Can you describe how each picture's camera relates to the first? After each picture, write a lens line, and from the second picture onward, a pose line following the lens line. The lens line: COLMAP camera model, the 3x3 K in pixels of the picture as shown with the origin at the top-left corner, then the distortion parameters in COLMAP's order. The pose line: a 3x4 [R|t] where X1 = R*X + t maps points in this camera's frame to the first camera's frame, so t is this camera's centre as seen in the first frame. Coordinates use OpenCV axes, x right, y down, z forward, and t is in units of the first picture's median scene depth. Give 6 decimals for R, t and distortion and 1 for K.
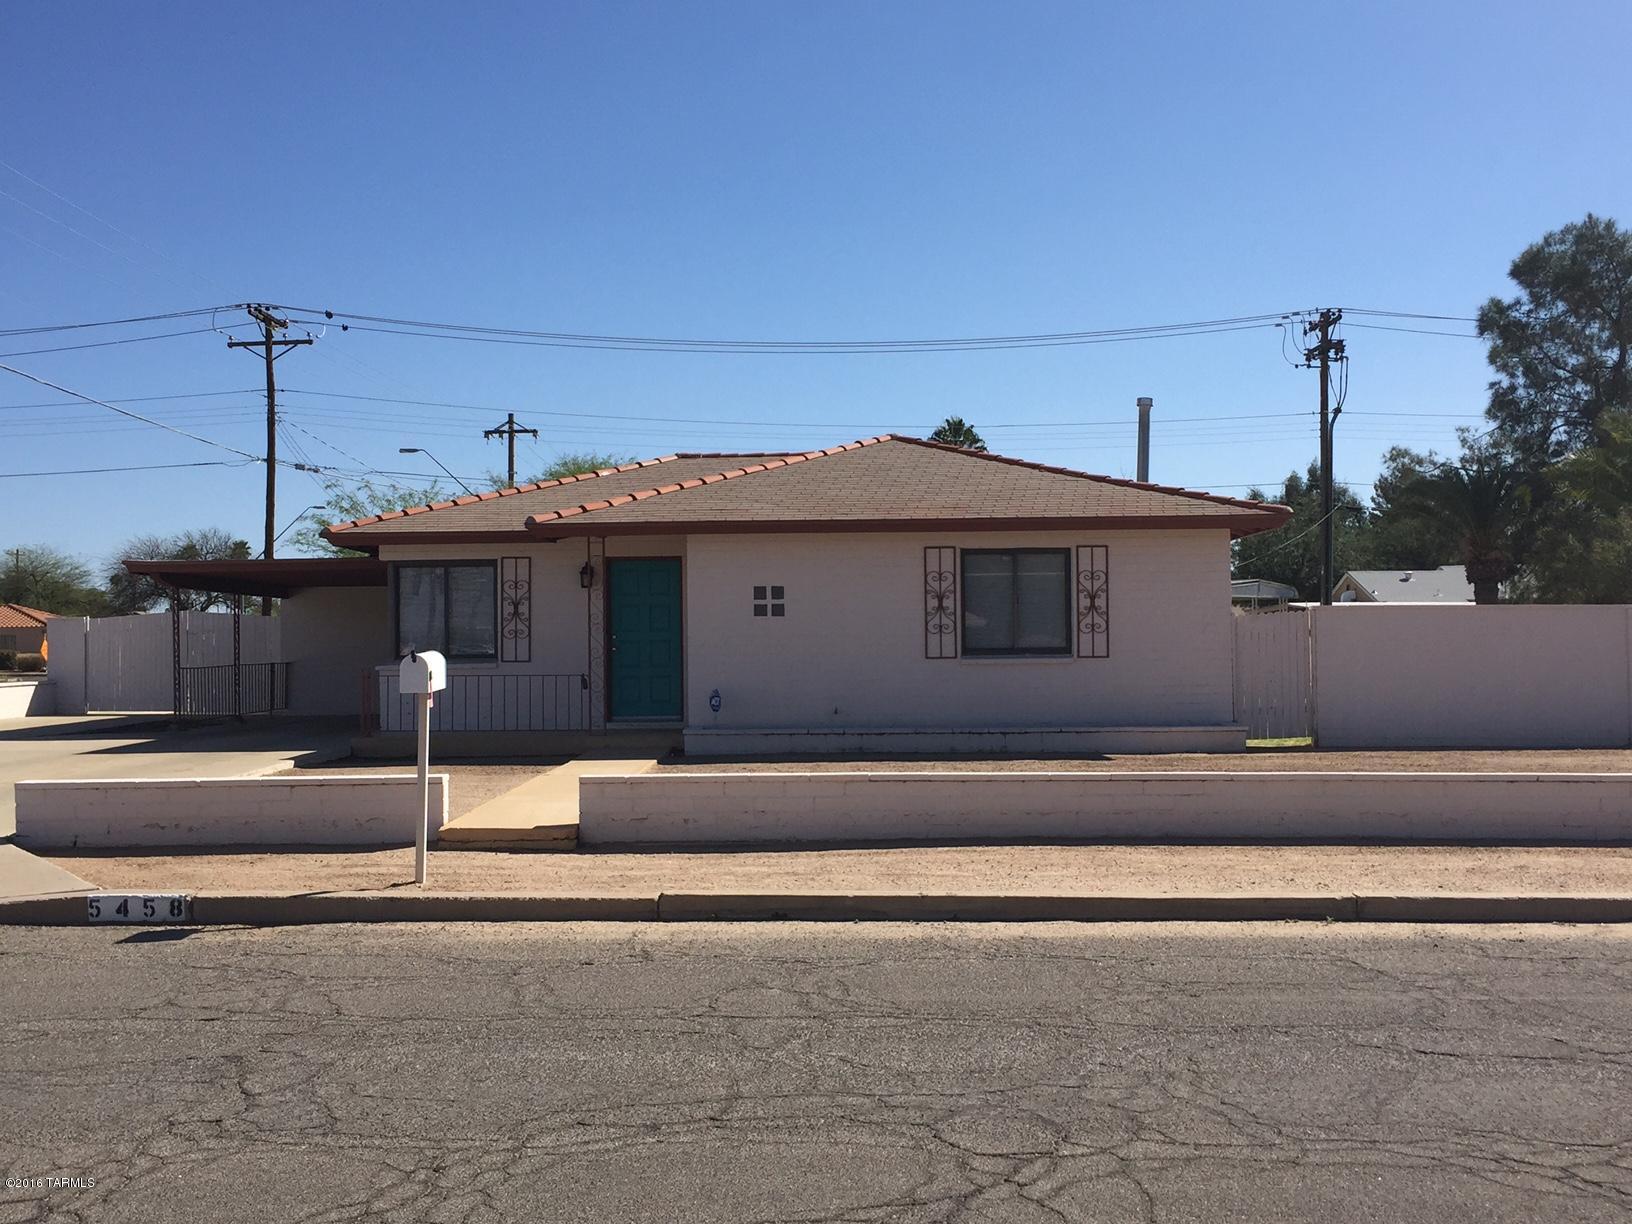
lens RADIAL K [[1811.7, 0, 814.1], [0, 1811.7, 612.1], [0, 0, 1]] dist [0.062816, 0.000000]
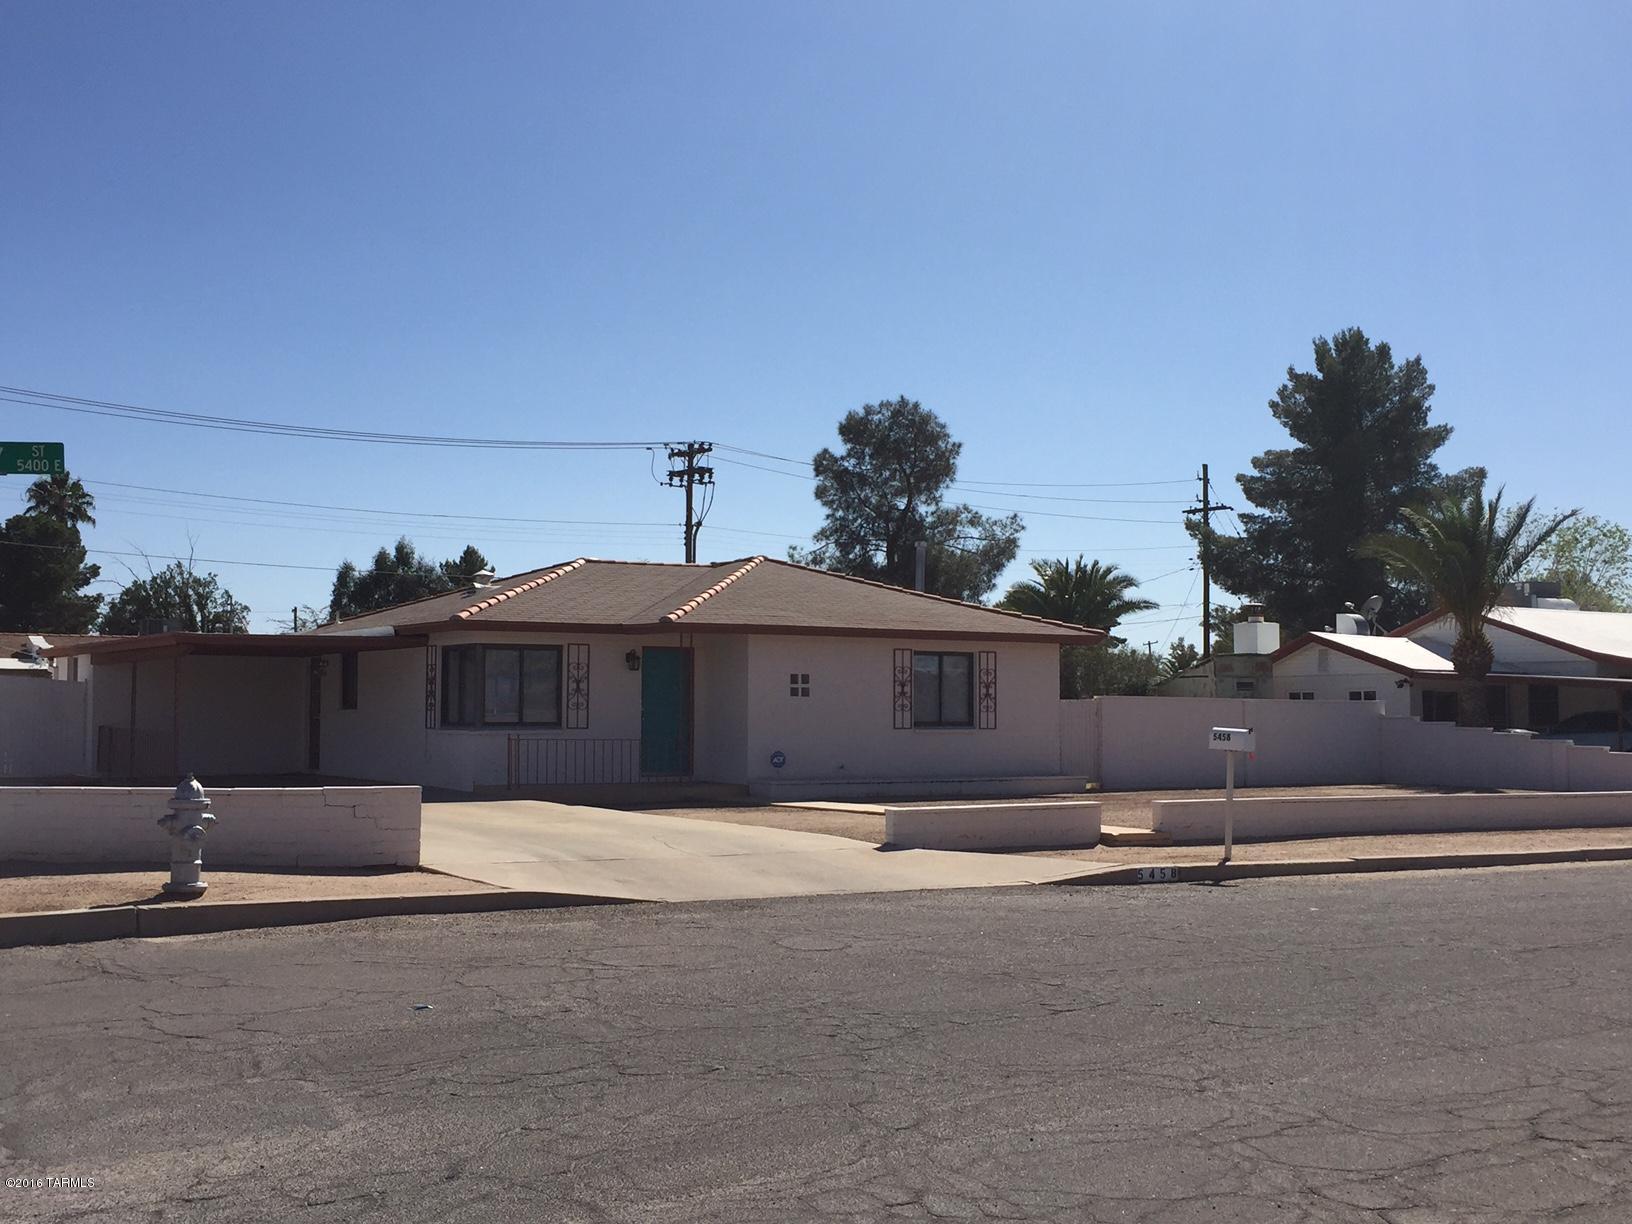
lens RADIAL K [[1811.7, 0, 810.7], [0, 1811.7, 613.8], [0, 0, 1]] dist [0.062816, 0.000000]
pose [[0.833762, 0.042849, 0.550459, -0.649248], [-0.023497, 0.998834, -0.042162, -0.002103], [-0.551624, 0.022219, 0.833797, -0.109773]]
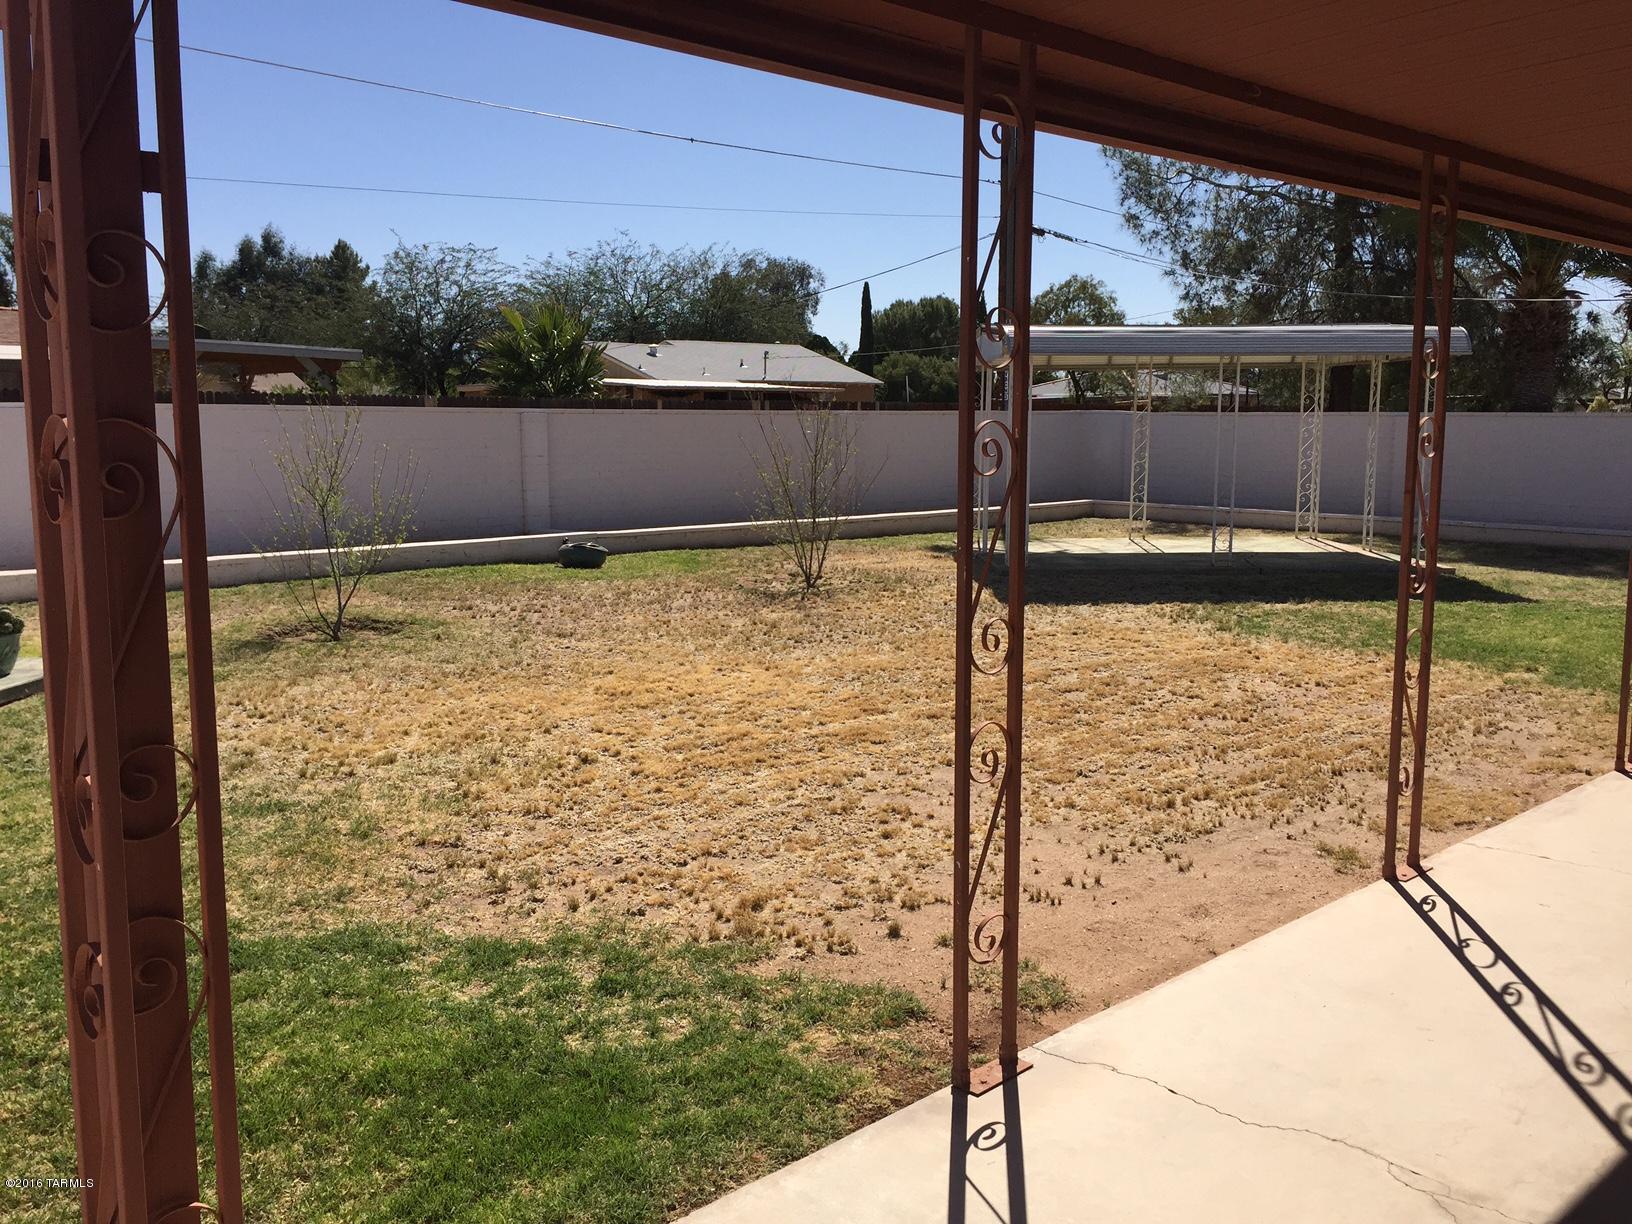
lens RADIAL K [[1373.4, 0, 828.0], [0, 1373.4, 607.8], [0, 0, 1]] dist [0.050075, -0.059538]
pose [[0.721957, -0.091085, 0.685916, -0.206265], [-0.017332, 0.988606, 0.149523, 0.006065], [-0.691721, -0.119838, 0.712153, 1.414398]]
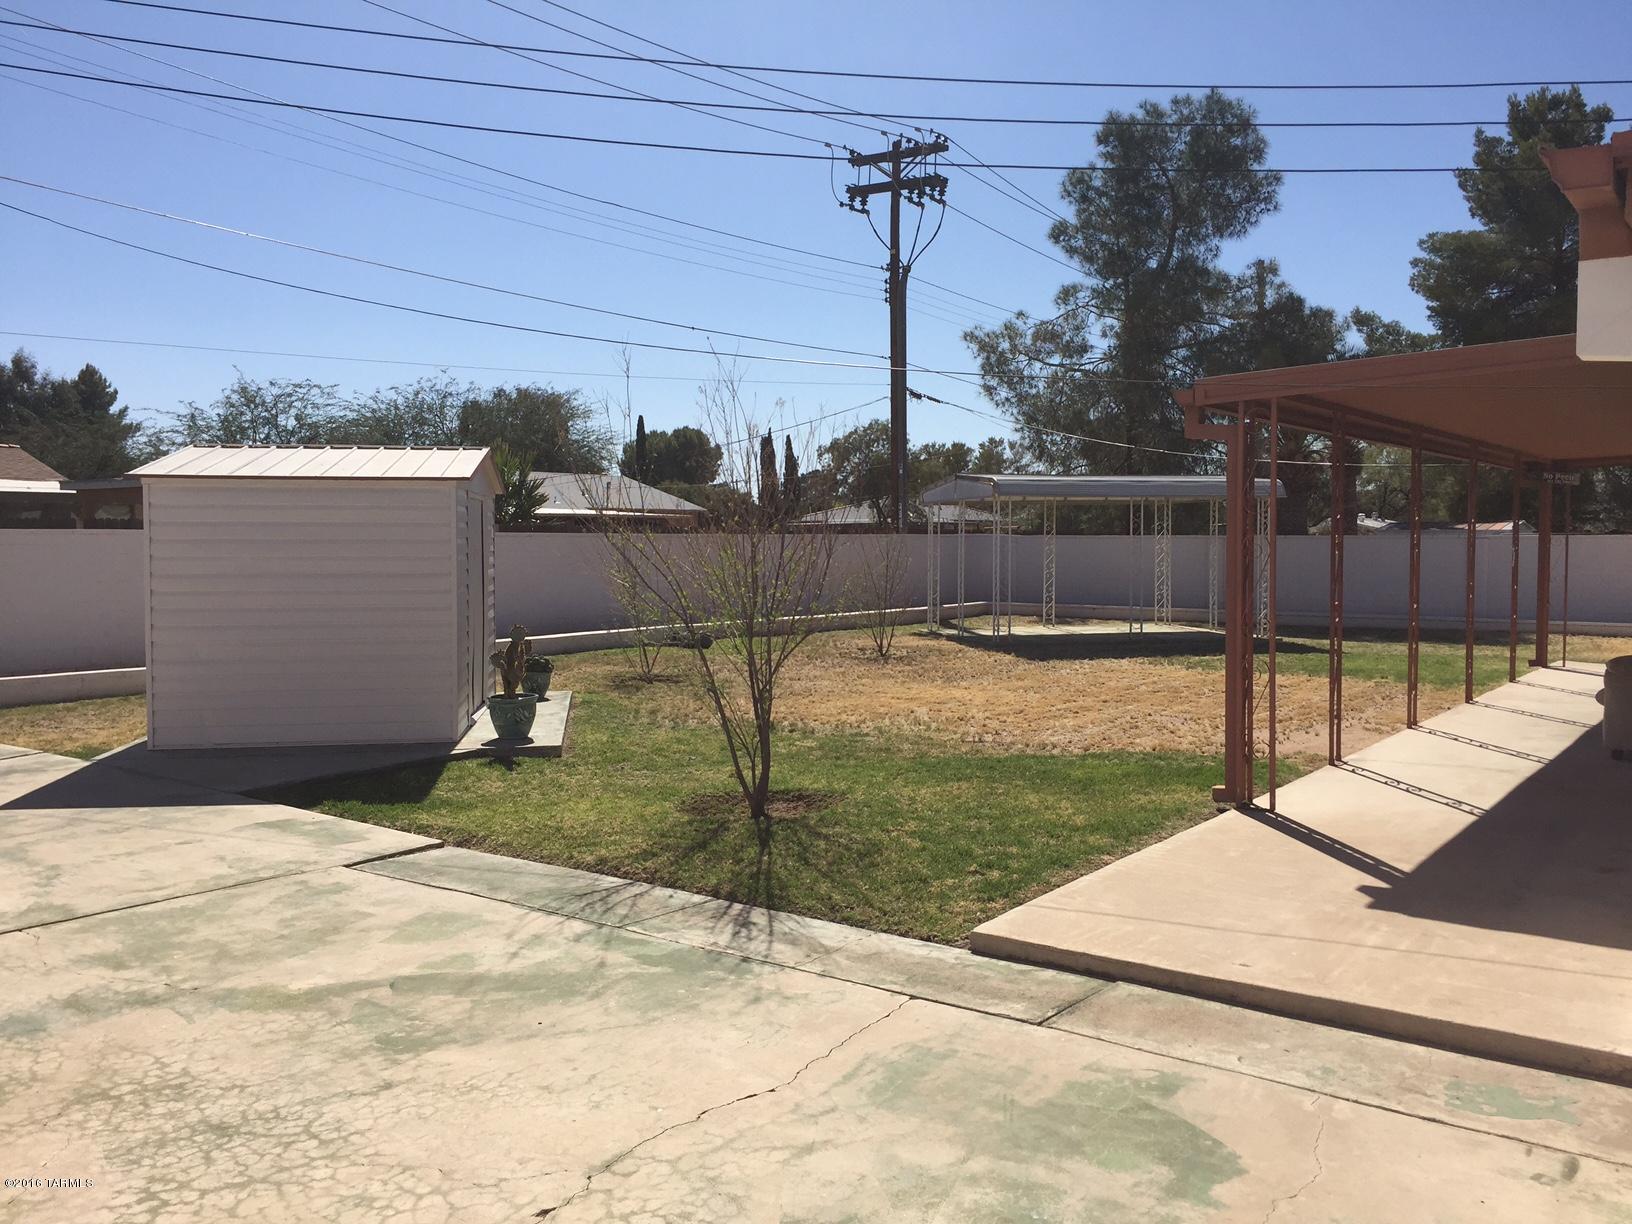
lens RADIAL K [[1373.4, 0, 814.1], [0, 1373.4, 605.3], [0, 0, 1]] dist [0.050075, -0.059538]
pose [[0.574918, -0.036884, 0.817379, -0.482758], [-0.015842, 0.998294, 0.056190, 0.006644], [-0.818058, -0.045254, 0.573353, 1.393123]]
